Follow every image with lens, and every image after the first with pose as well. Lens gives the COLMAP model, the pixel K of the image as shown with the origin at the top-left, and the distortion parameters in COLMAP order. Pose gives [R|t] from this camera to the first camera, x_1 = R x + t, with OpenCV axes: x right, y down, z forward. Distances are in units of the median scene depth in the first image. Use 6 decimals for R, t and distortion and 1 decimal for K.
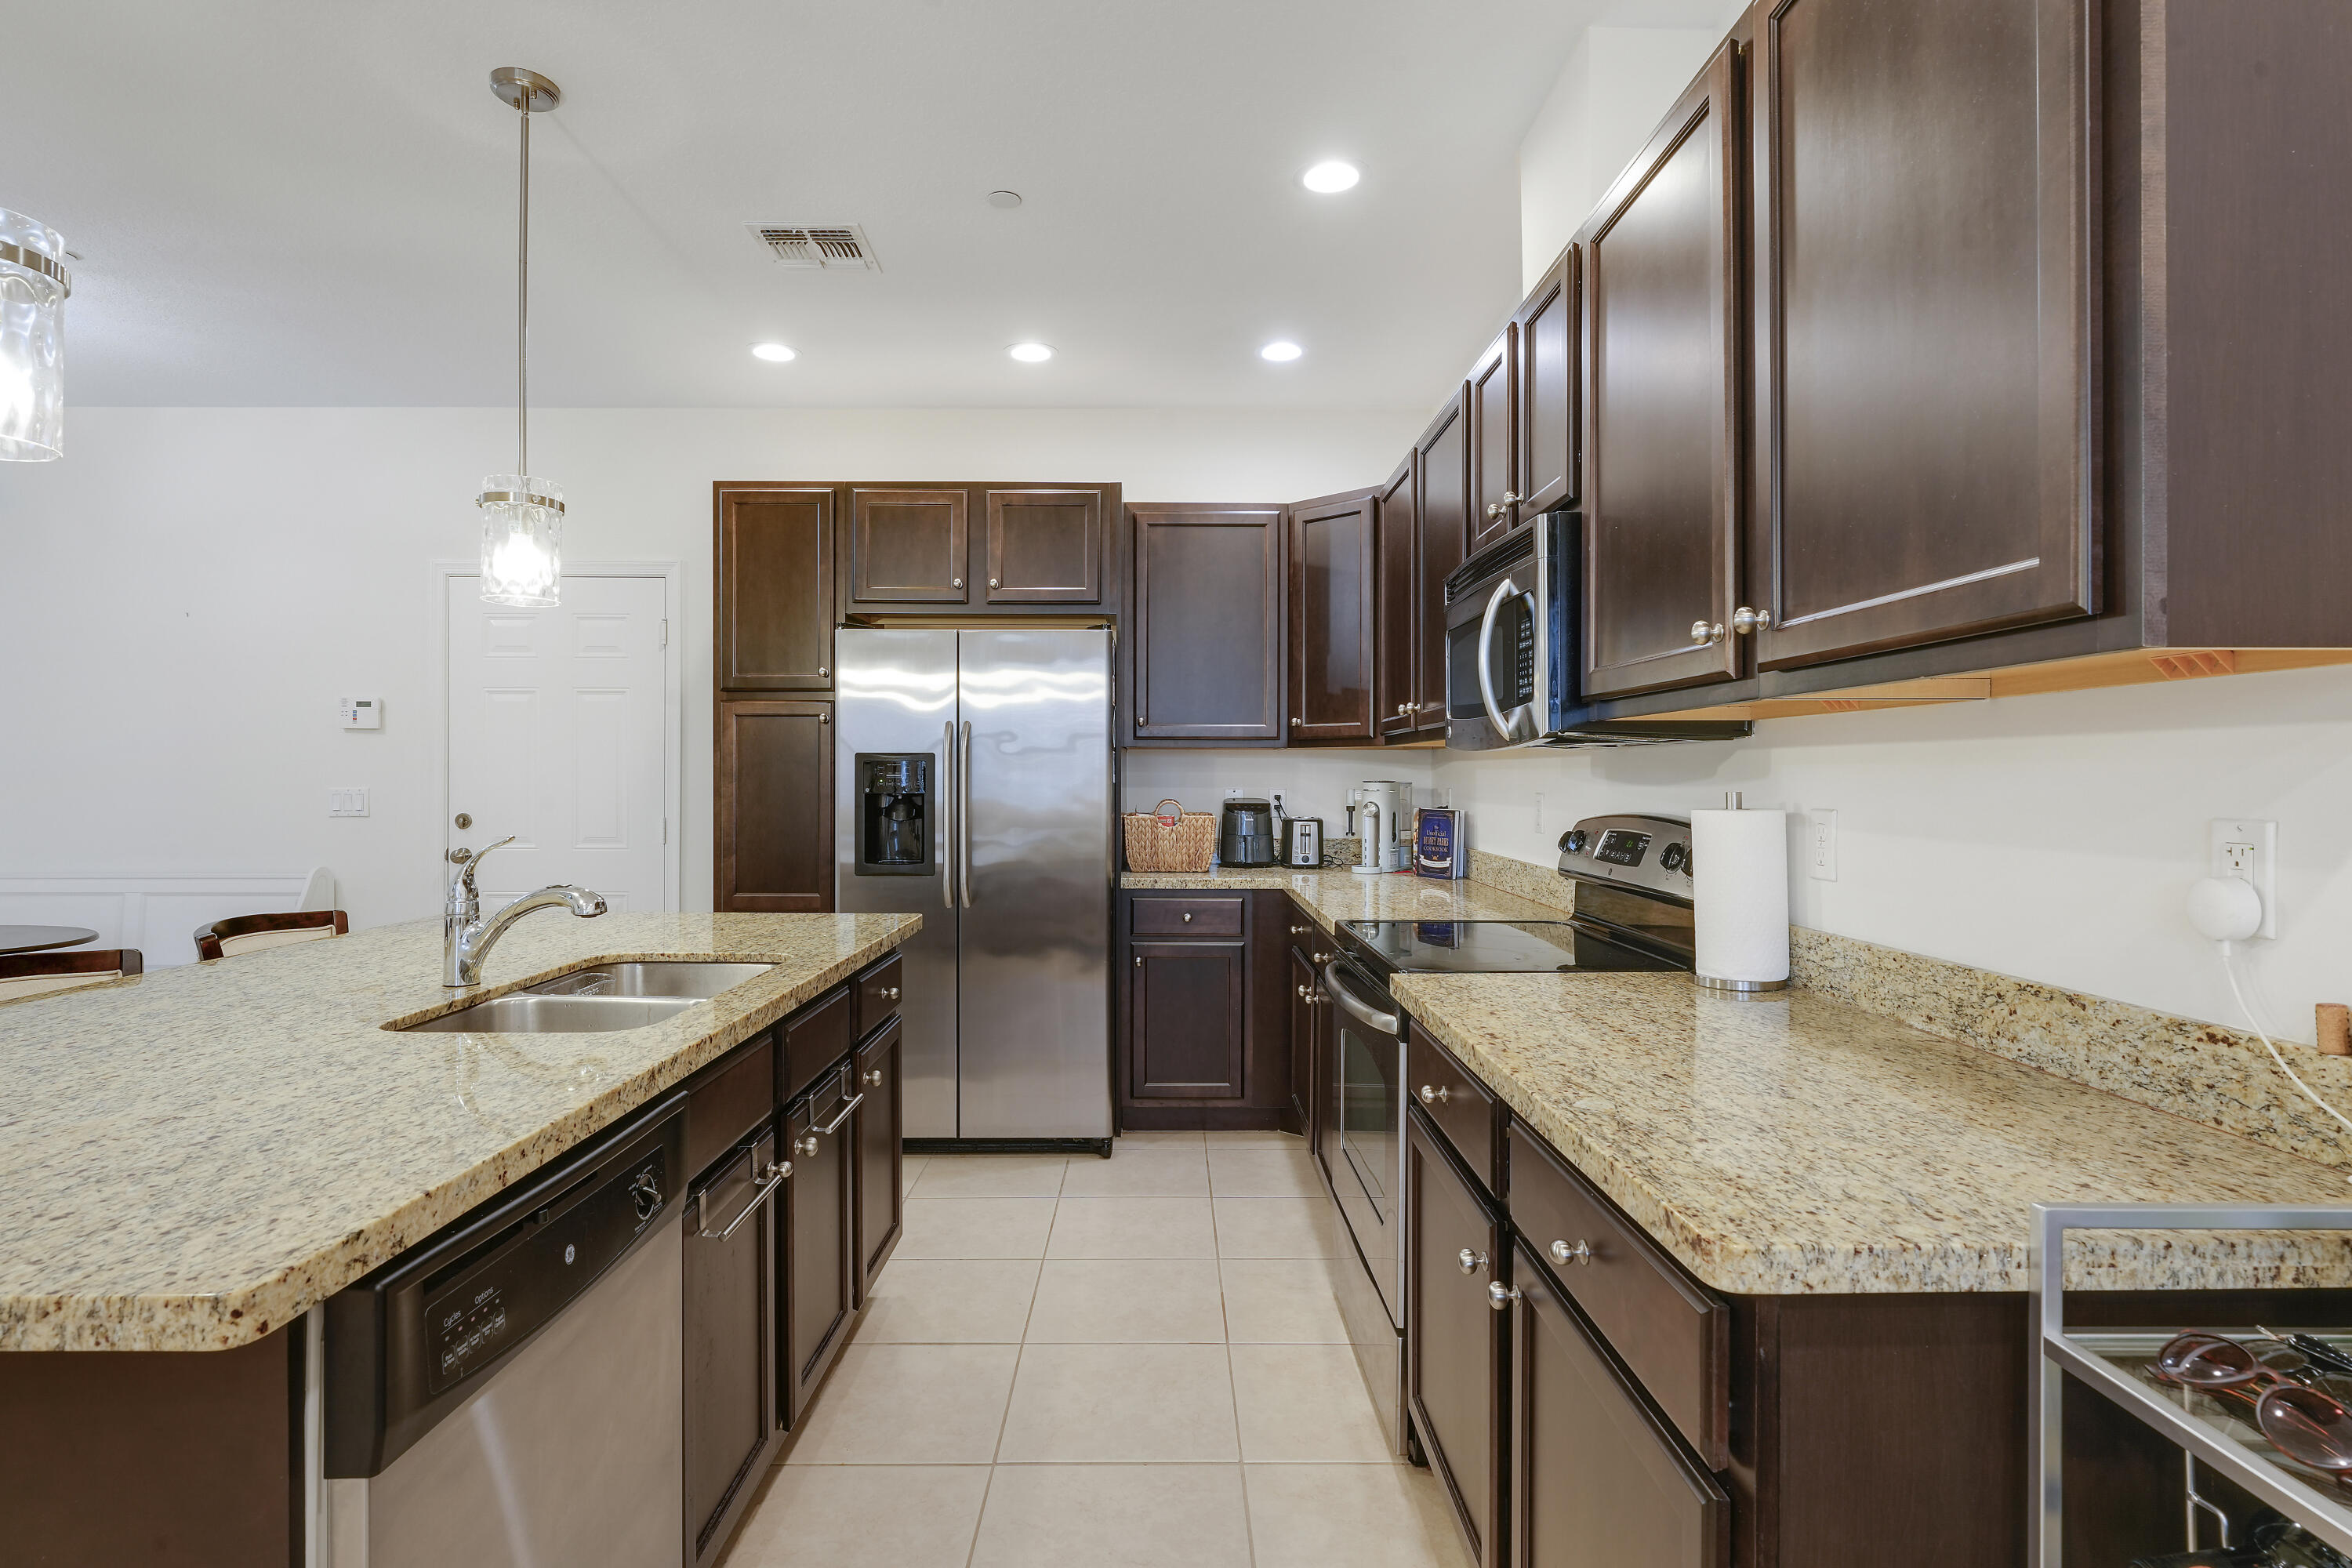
lens RADIAL K [[1192.5, 0, 1175.3], [0, 1192.5, 772.0], [0, 0, 1]] dist [-0.008532, 0.000273]
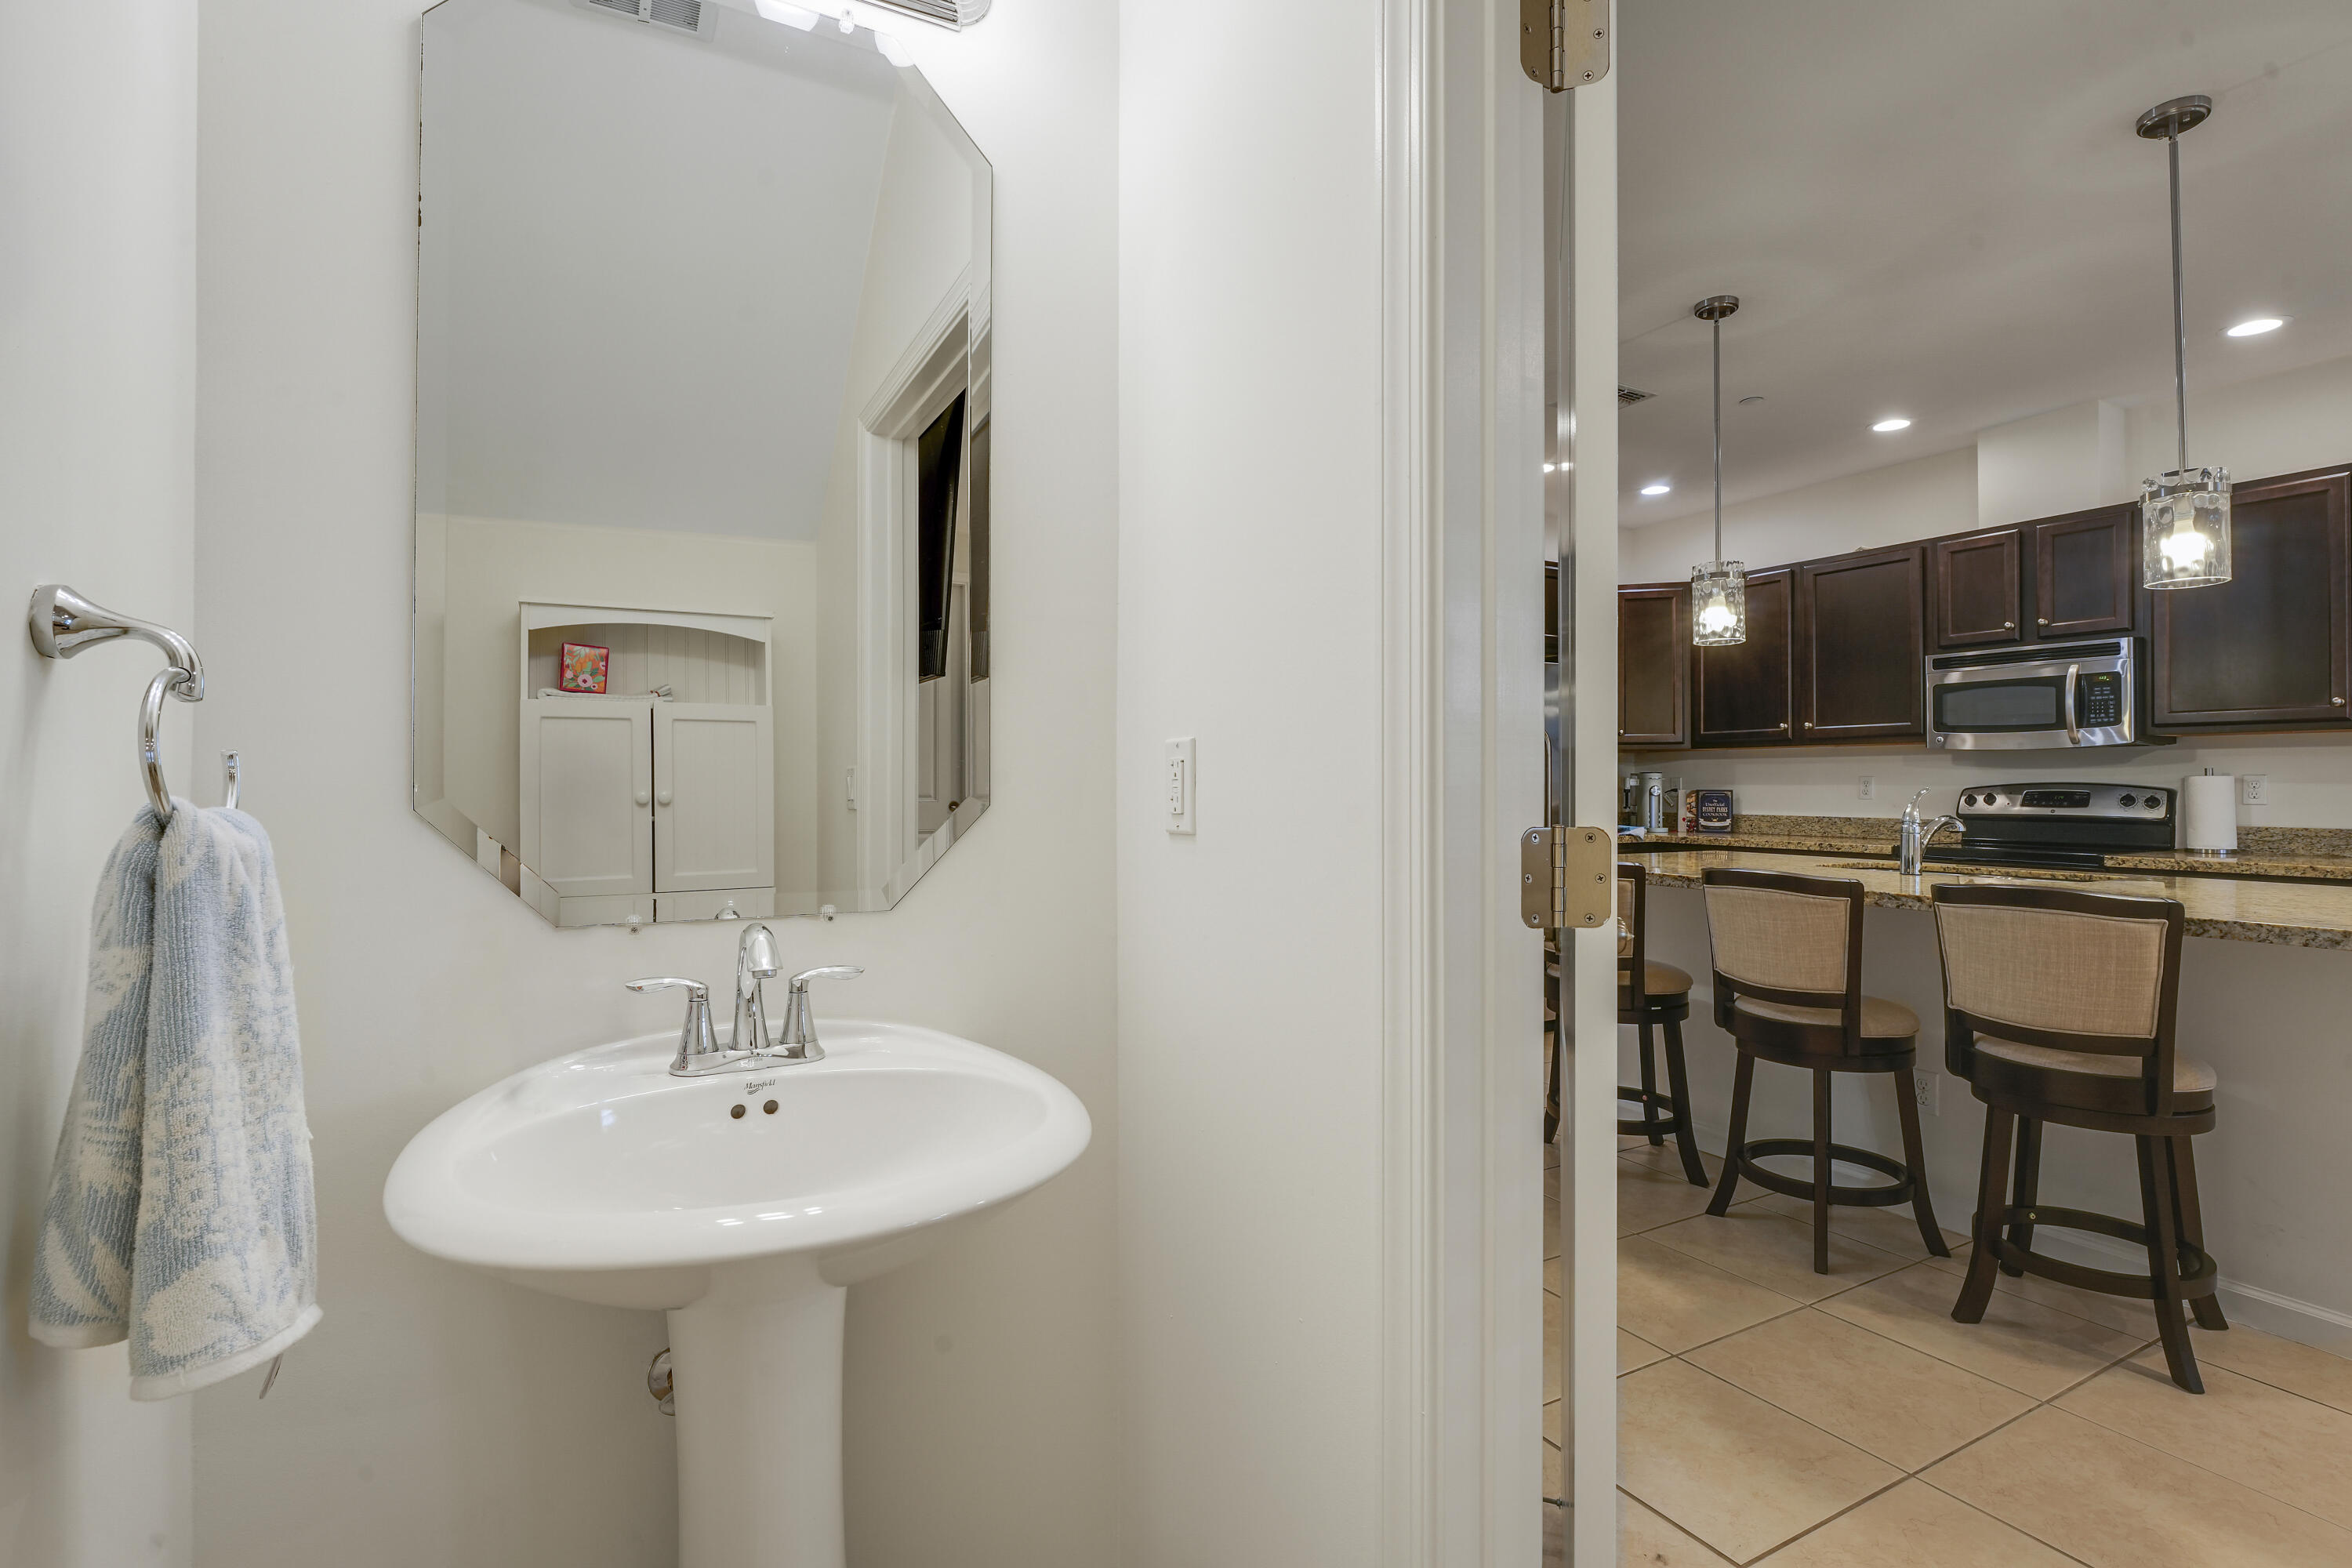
lens RADIAL K [[1096.4, 0, 1183.1], [0, 1096.4, 779.8], [0, 0, 1]] dist [-0.014973, 0.001402]
pose [[0.878748, 0.001283, 0.477284, -1.164612], [-0.000237, 0.999997, -0.002252, 0.023150], [-0.477286, 0.001866, 0.878746, 0.061585]]
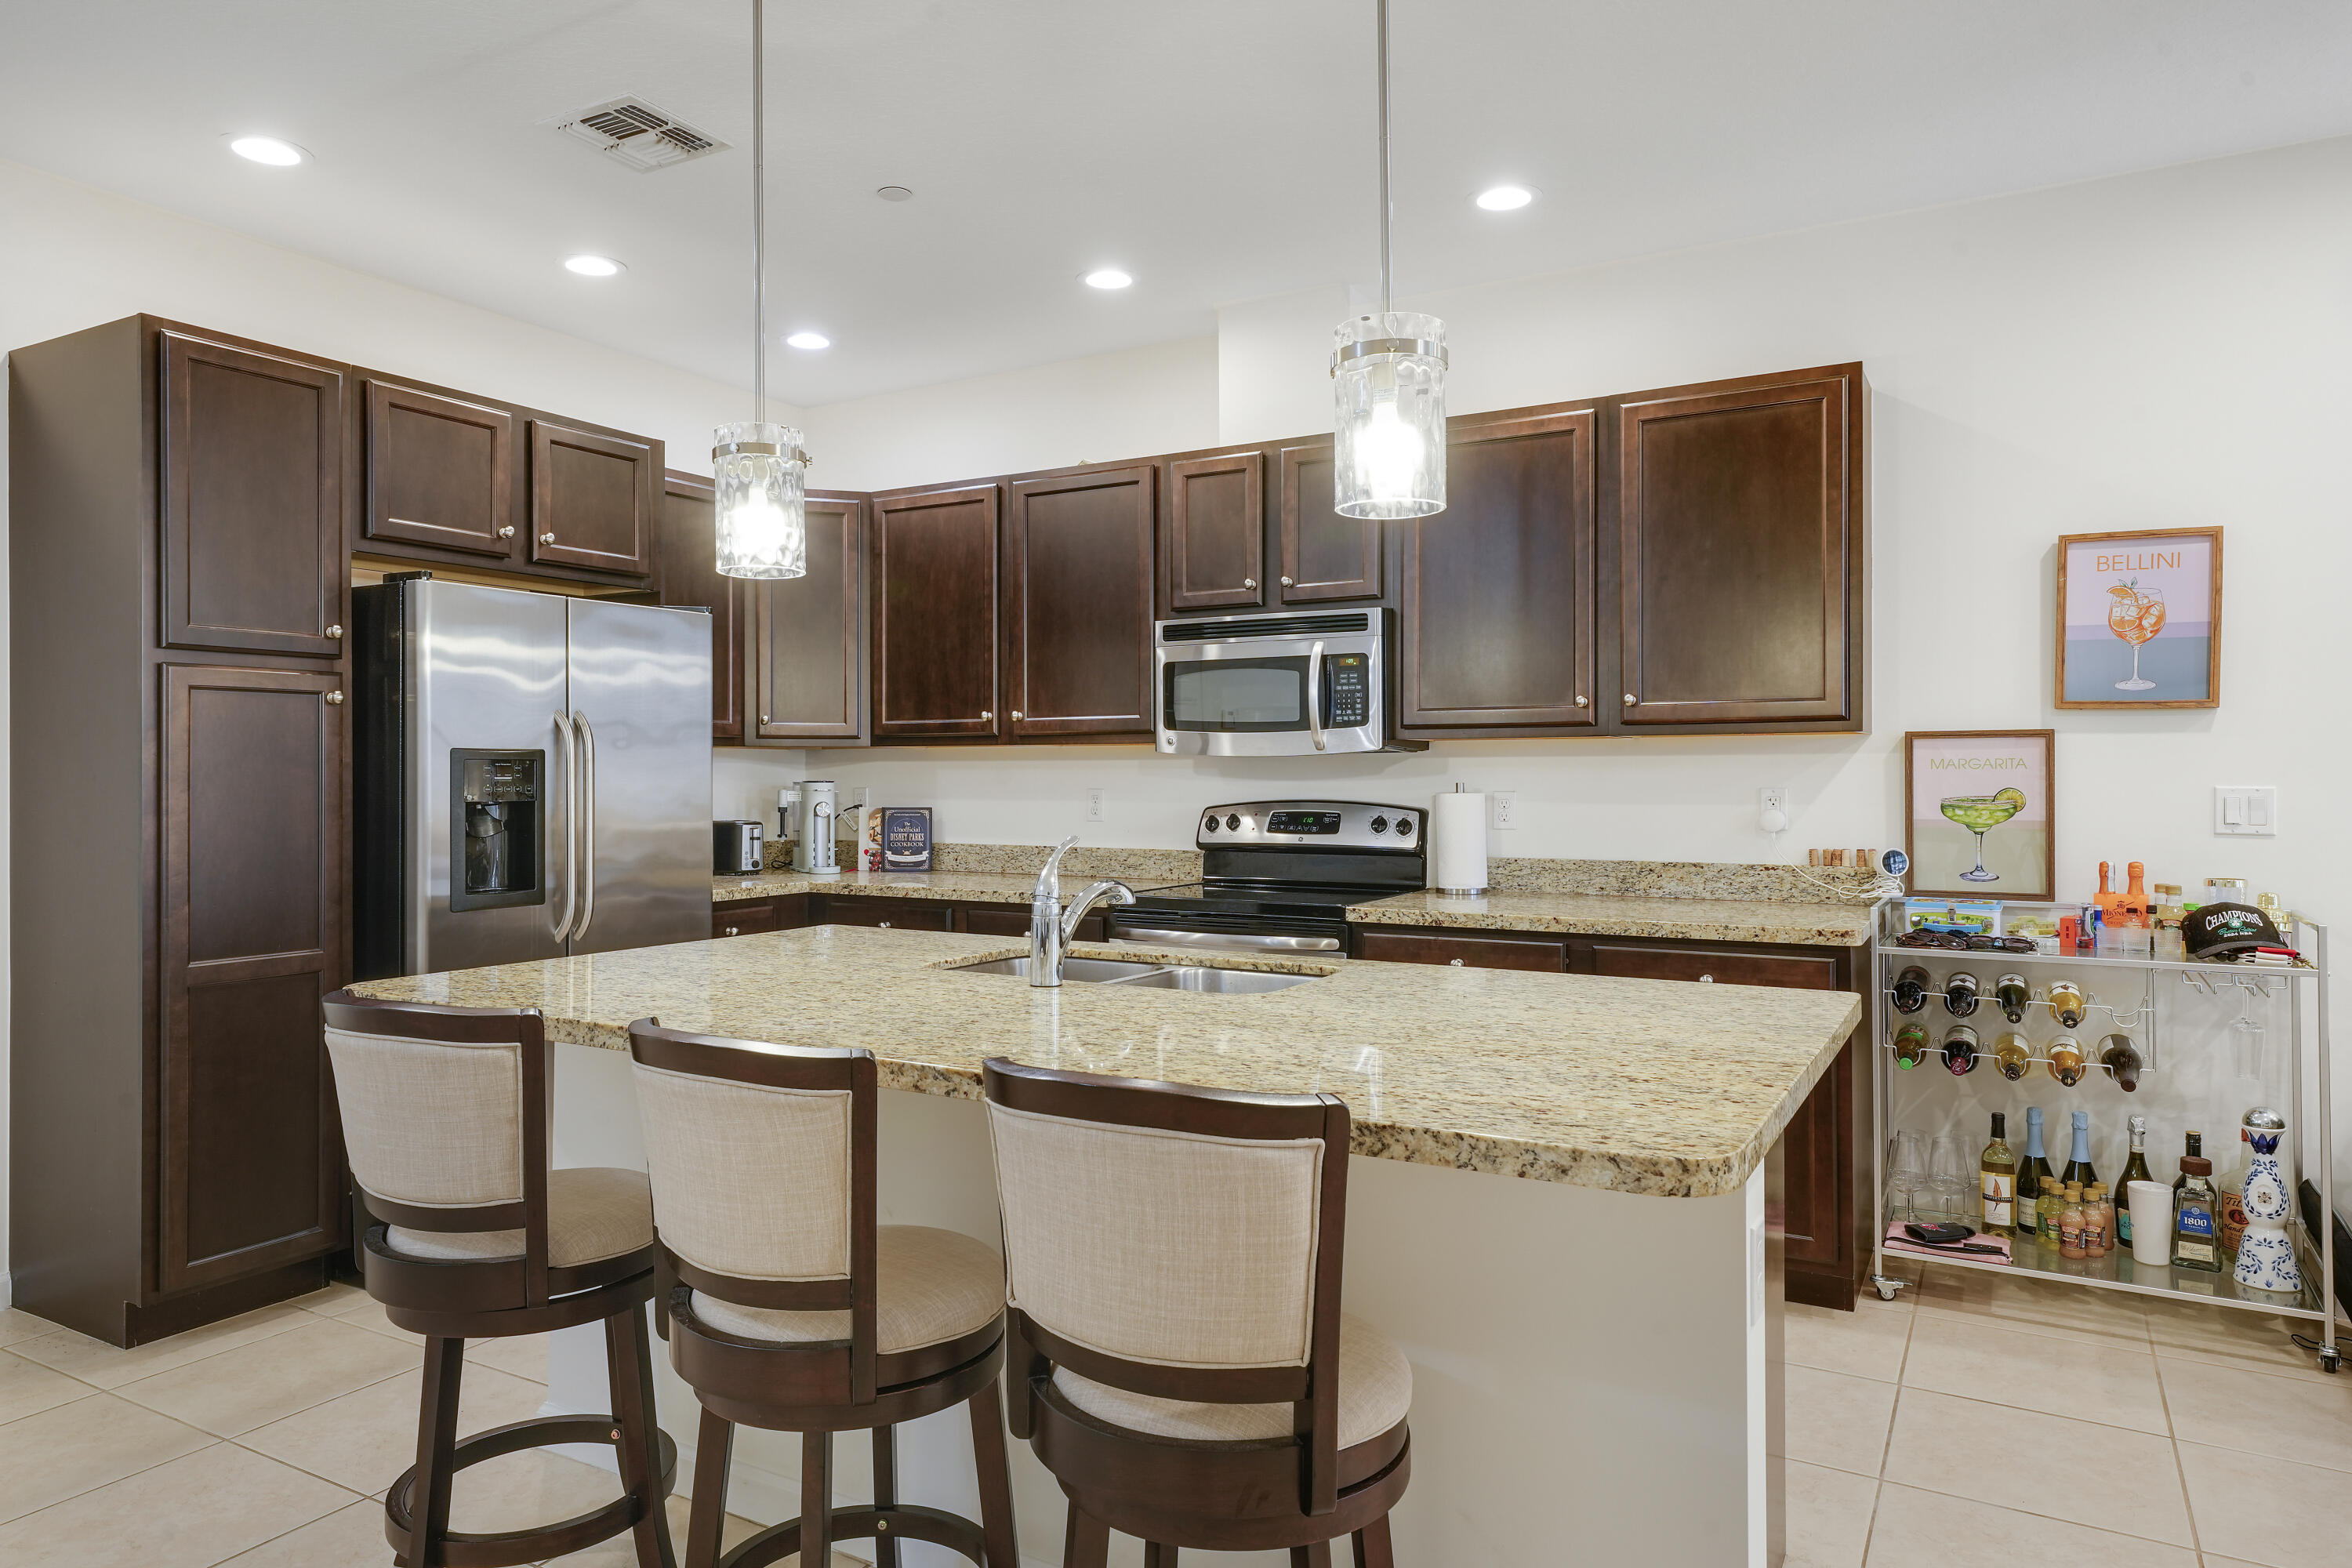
lens RADIAL K [[1467.0, 0, 1167.1], [0, 1467.0, 769.6], [0, 0, 1]] dist [0.014091, 0.000735]
pose [[0.509892, -0.000919, 0.860238, -0.835490], [0.001730, 0.999999, 0.000043, -0.001830], [-0.860237, 0.001466, 0.509893, 0.140737]]
